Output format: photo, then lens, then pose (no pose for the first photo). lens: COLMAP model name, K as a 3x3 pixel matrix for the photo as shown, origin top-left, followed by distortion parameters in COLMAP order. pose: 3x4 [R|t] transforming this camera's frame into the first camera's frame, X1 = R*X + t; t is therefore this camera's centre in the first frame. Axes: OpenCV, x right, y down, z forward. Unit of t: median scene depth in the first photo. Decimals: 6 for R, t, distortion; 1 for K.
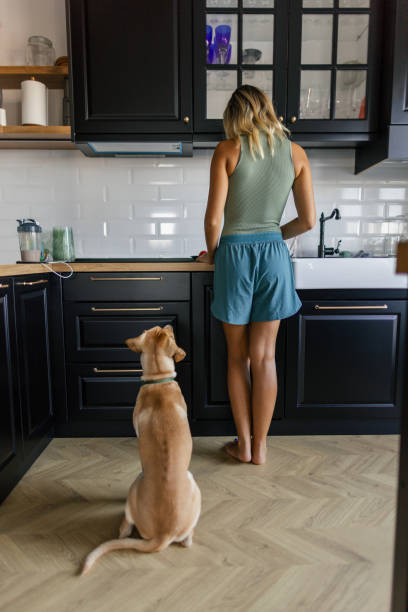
lens RADIAL K [[422.6, 0, 199.3], [0, 422.6, 311.6], [0, 0, 1]] dist [0.036681, -0.001319]
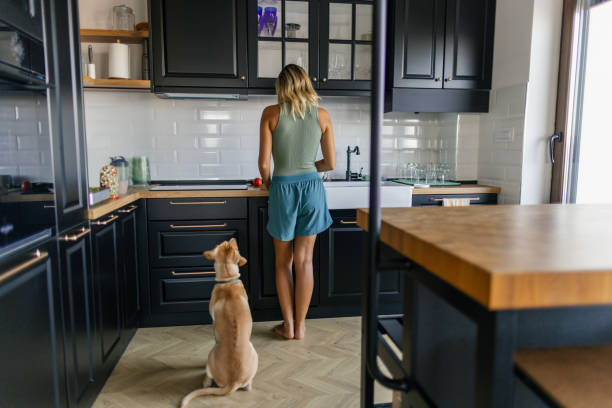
lens RADIAL K [[422.6, 0, 302.9], [0, 422.6, 204.1], [0, 0, 1]] dist [0.036681, -0.001319]
pose [[0.992322, -0.007617, 0.123443, -0.012814], [0.008130, 0.999960, -0.003657, -0.064352], [-0.123410, 0.004633, 0.992345, -0.328371]]
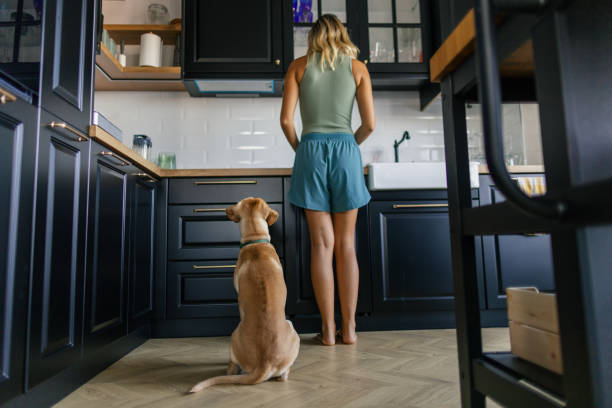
lens RADIAL K [[422.6, 0, 302.2], [0, 422.6, 201.2], [0, 0, 1]] dist [0.036681, -0.001319]
pose [[0.999213, -0.014346, 0.036968, -0.011032], [0.022434, 0.973240, -0.228692, 0.228500], [-0.032698, 0.229341, 0.972797, -0.091106]]
